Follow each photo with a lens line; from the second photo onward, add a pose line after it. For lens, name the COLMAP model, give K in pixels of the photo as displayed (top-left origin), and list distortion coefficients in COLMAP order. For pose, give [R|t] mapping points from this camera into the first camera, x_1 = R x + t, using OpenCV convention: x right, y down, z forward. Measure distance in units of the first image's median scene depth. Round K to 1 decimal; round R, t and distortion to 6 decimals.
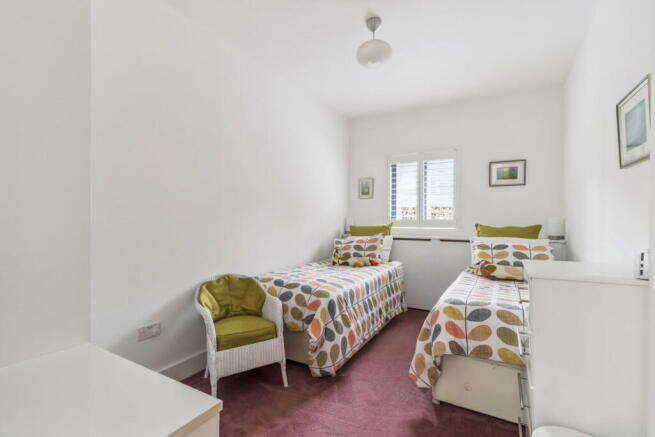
lens RADIAL K [[303.3, 0, 327.5], [0, 303.3, 218.5], [0, 0, 1]] dist [0.001934, 0.000090]
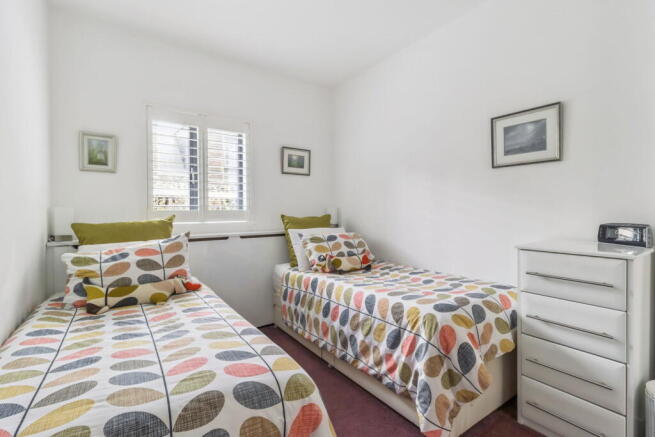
lens RADIAL K [[303.3, 0, 327.5], [0, 303.3, 218.5], [0, 0, 1]] dist [0.001934, 0.000090]
pose [[0.418865, -0.027398, 0.907635, -0.237760], [0.007019, 0.999613, 0.026935, 0.005700], [-0.908022, -0.004911, 0.418895, 0.504067]]
